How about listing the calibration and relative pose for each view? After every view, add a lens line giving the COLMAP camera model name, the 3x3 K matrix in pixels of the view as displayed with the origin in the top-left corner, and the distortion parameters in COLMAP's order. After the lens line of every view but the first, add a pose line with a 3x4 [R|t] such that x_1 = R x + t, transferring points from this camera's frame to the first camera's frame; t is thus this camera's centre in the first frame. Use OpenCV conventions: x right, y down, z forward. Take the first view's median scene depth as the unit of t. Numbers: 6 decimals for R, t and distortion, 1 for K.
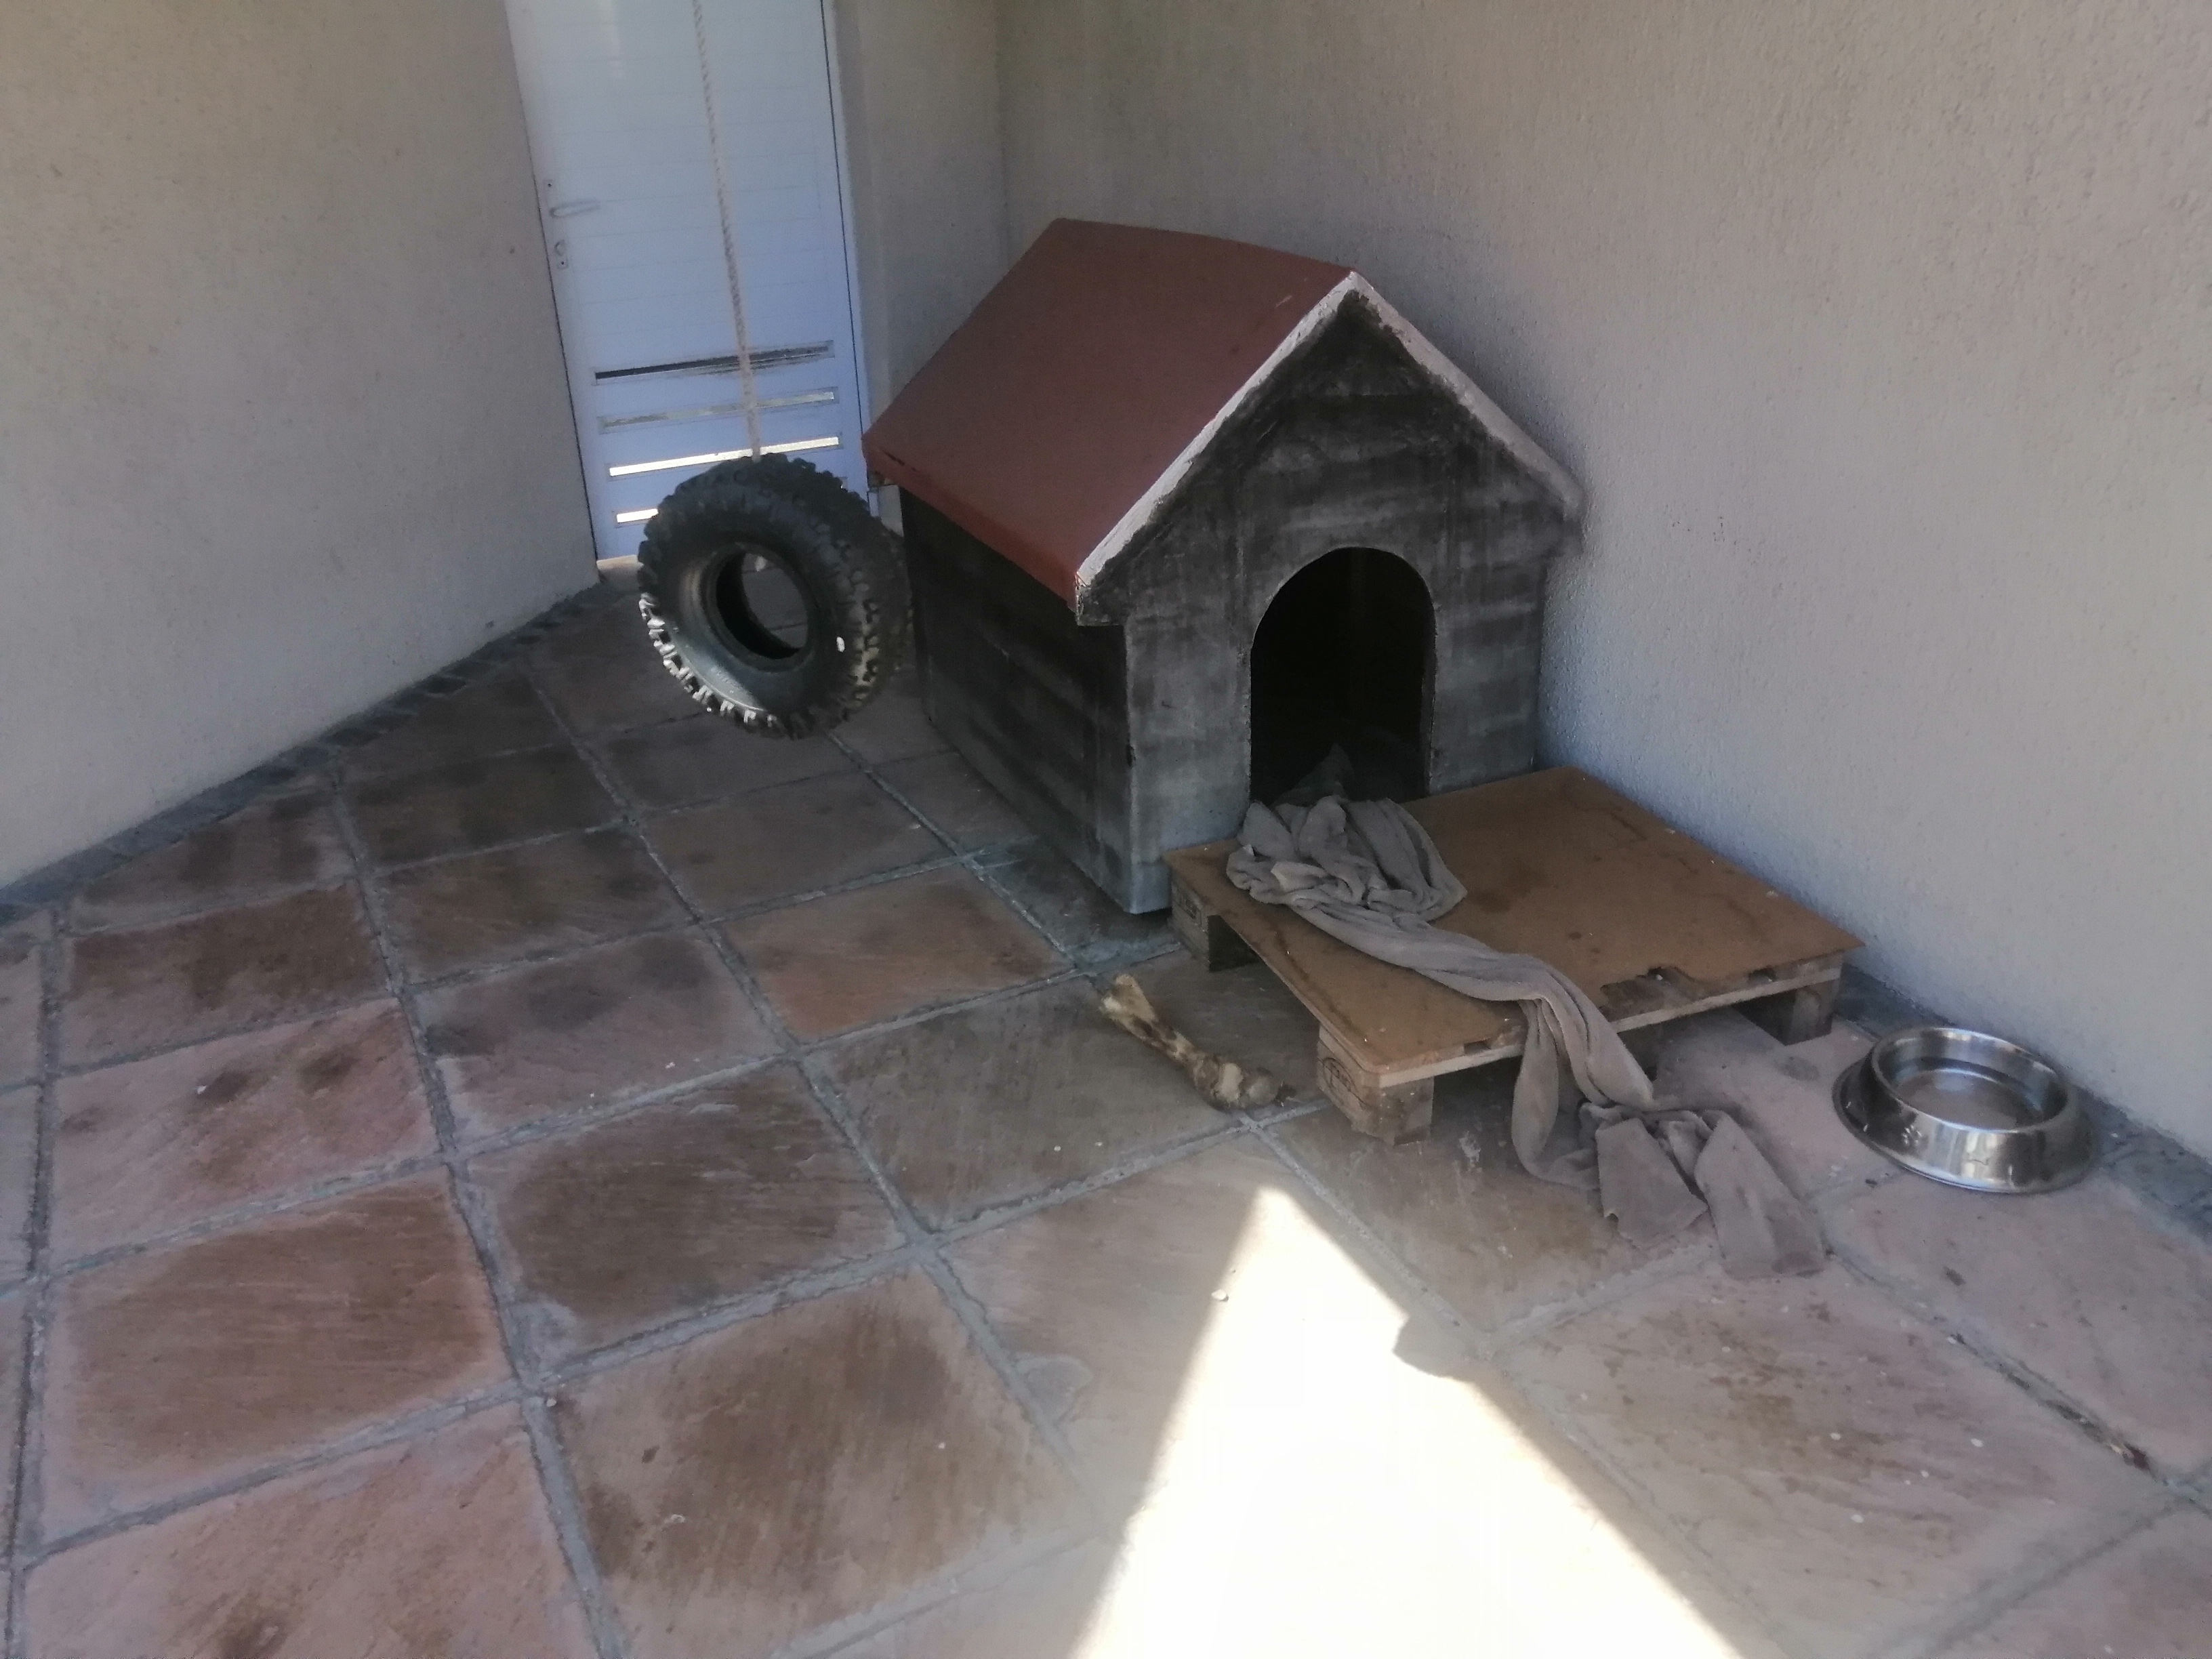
lens RADIAL K [[1653.6, 0, 1108.9], [0, 1653.6, 742.1], [0, 0, 1]] dist [-0.039492, 0.052486]
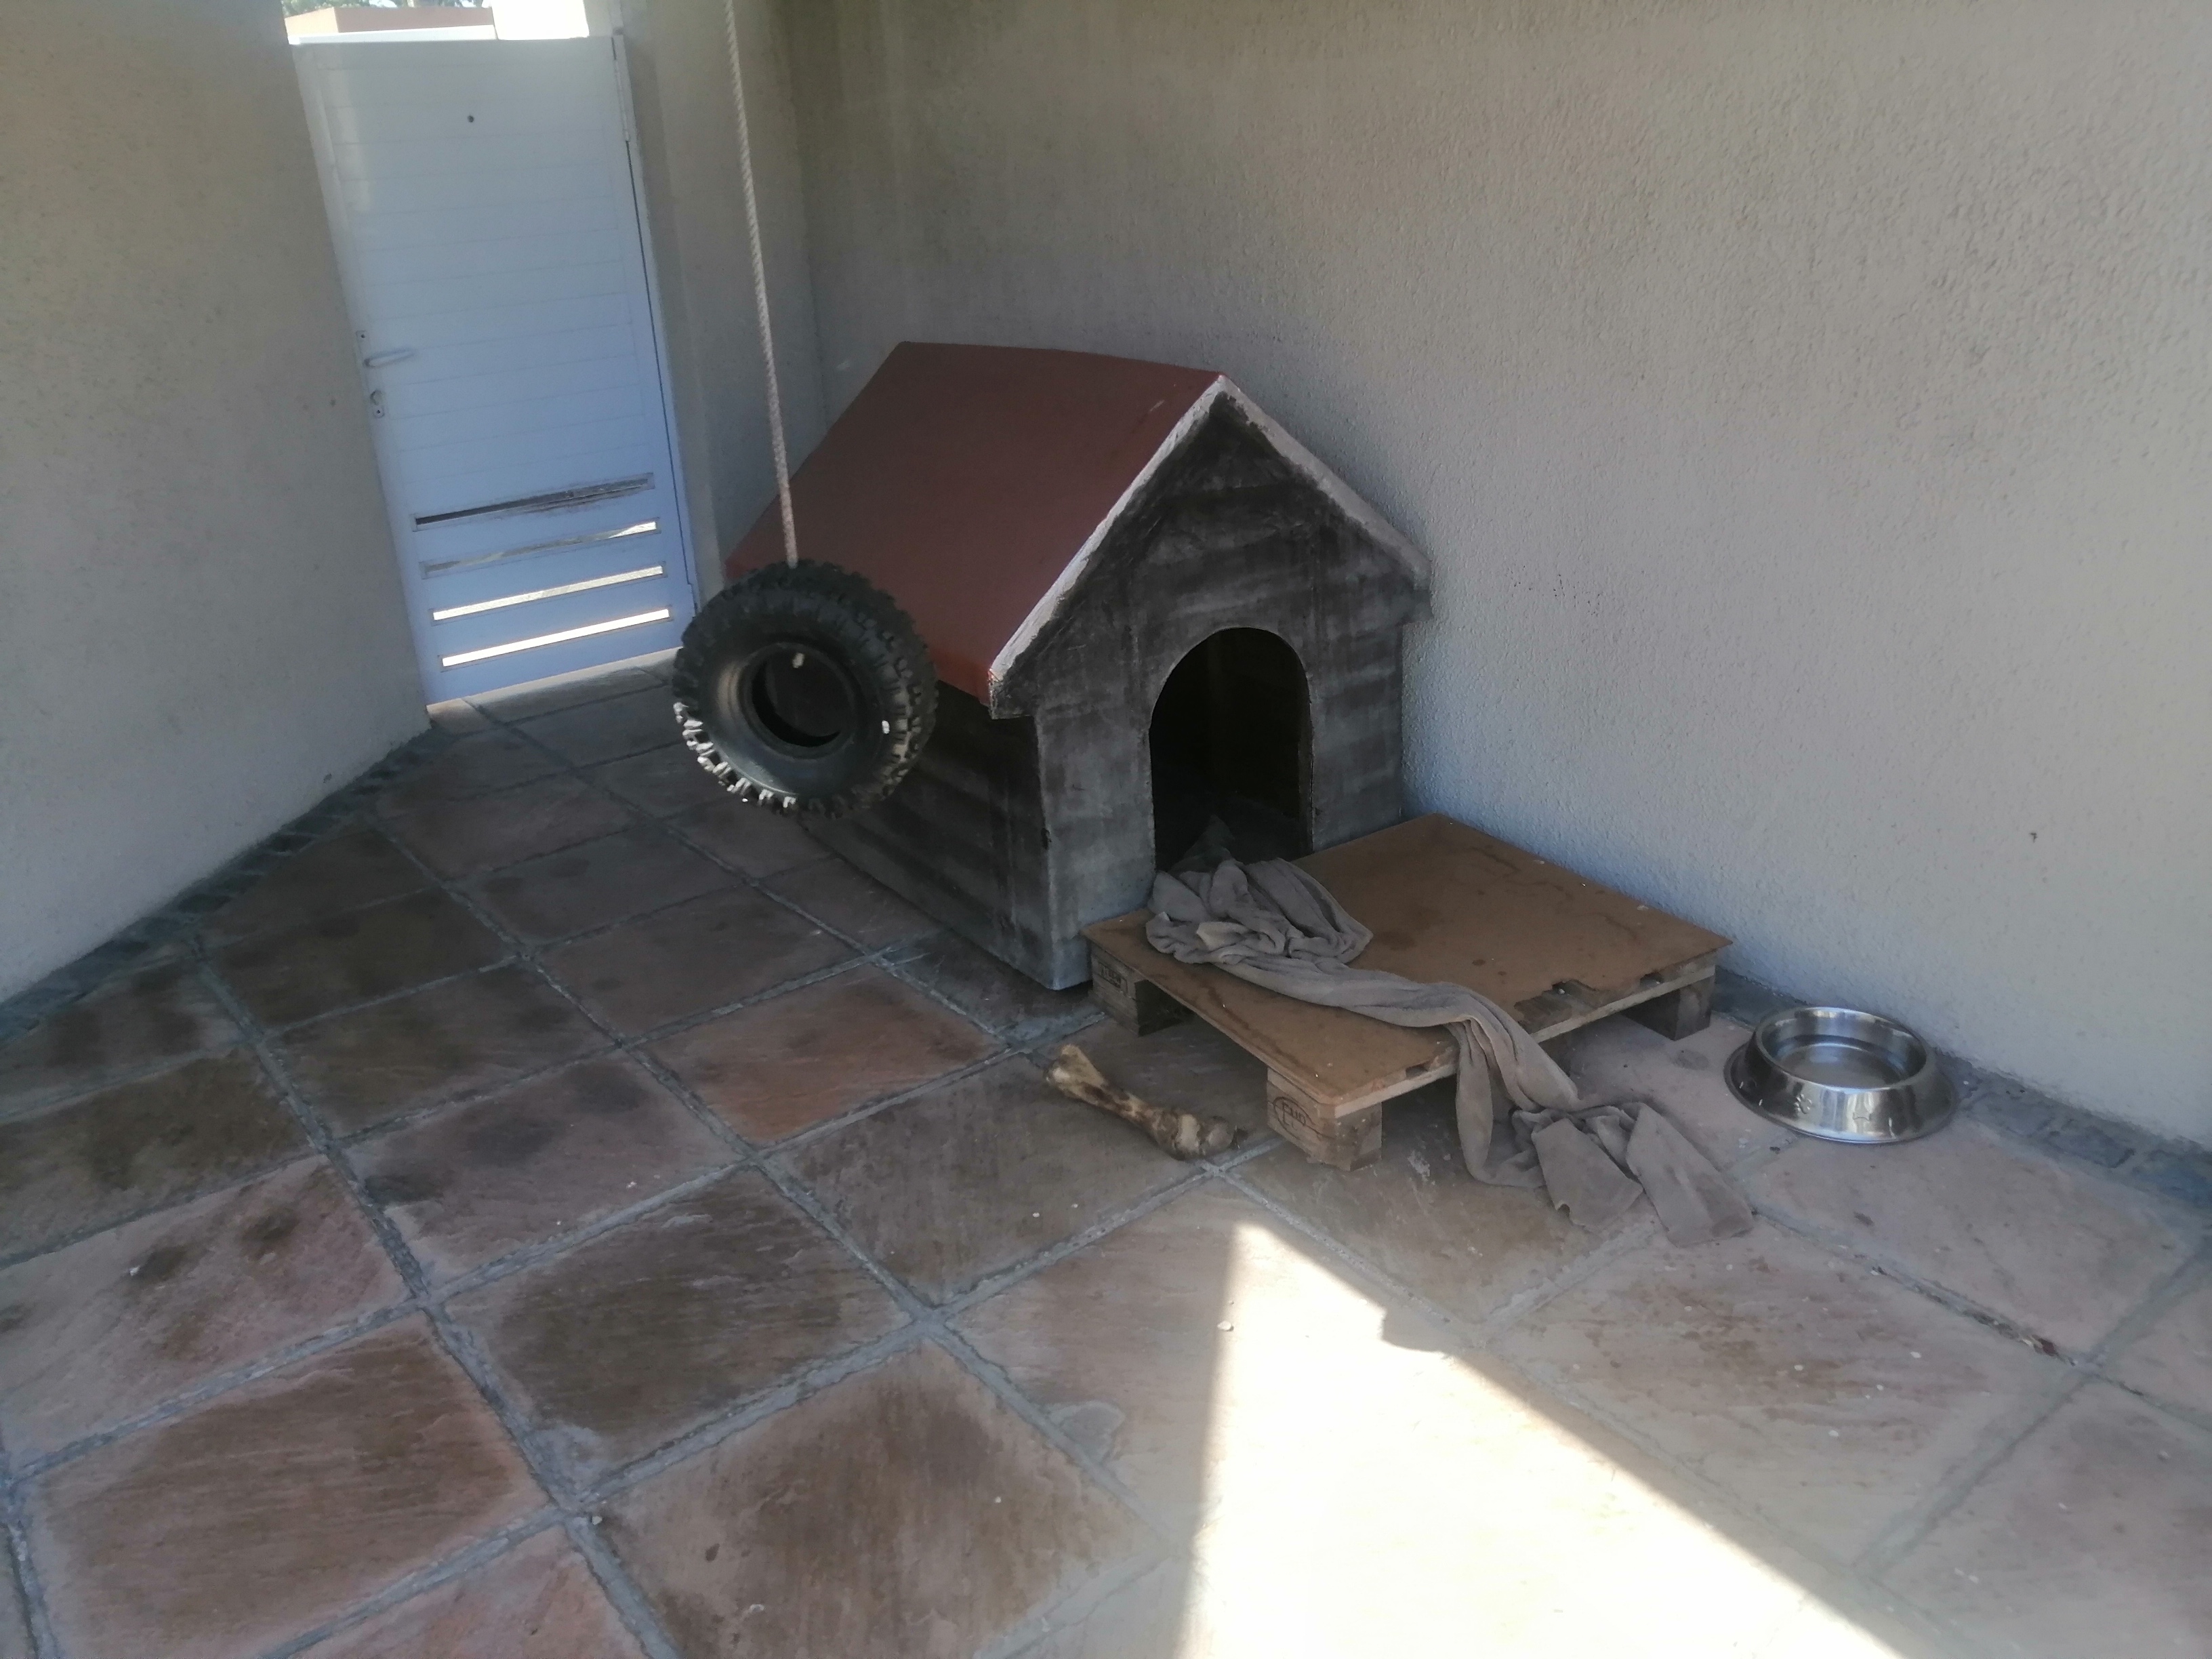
lens RADIAL K [[1633.6, 0, 1112.0], [0, 1633.6, 744.2], [0, 0, 1]] dist [-0.033089, 0.046928]
pose [[0.986167, -0.084384, 0.142665, -0.106967], [0.092969, 0.994170, -0.054608, 0.010740], [-0.137226, 0.067116, 0.988263, -0.048446]]
